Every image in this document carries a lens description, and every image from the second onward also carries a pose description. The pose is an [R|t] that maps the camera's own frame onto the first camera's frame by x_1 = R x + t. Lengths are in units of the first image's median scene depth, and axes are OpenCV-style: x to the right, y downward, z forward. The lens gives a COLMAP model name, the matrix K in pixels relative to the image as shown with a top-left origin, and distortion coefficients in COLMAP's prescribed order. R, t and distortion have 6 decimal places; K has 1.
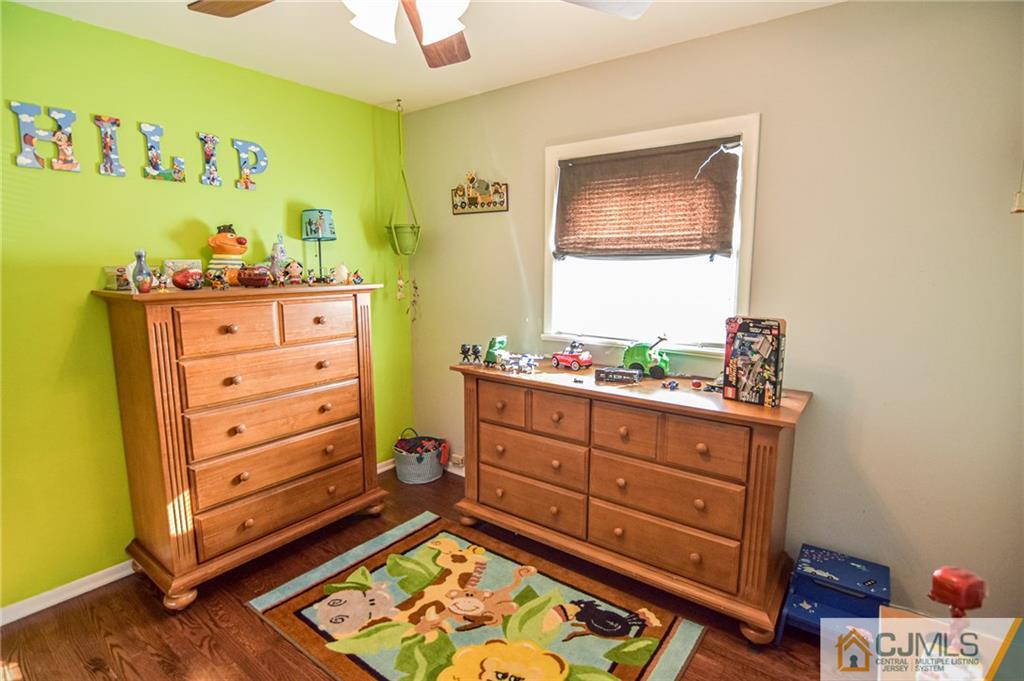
lens RADIAL K [[502.8, 0, 507.9], [0, 502.8, 338.8], [0, 0, 1]] dist [-0.005557, -0.008701]
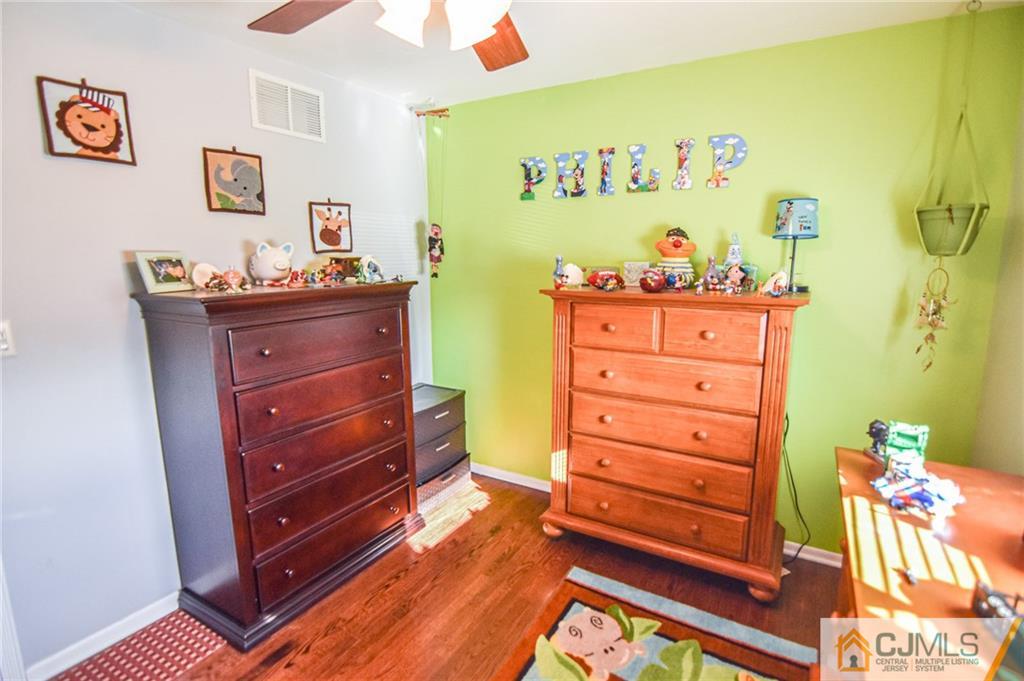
lens RADIAL K [[502.8, 0, 510.4], [0, 502.8, 342.0], [0, 0, 1]] dist [-0.005557, -0.008701]
pose [[0.119246, 0.170020, -0.978199, 0.456280], [-0.148241, 0.977234, 0.151781, -0.112861], [0.981736, 0.126910, 0.141736, 0.588910]]
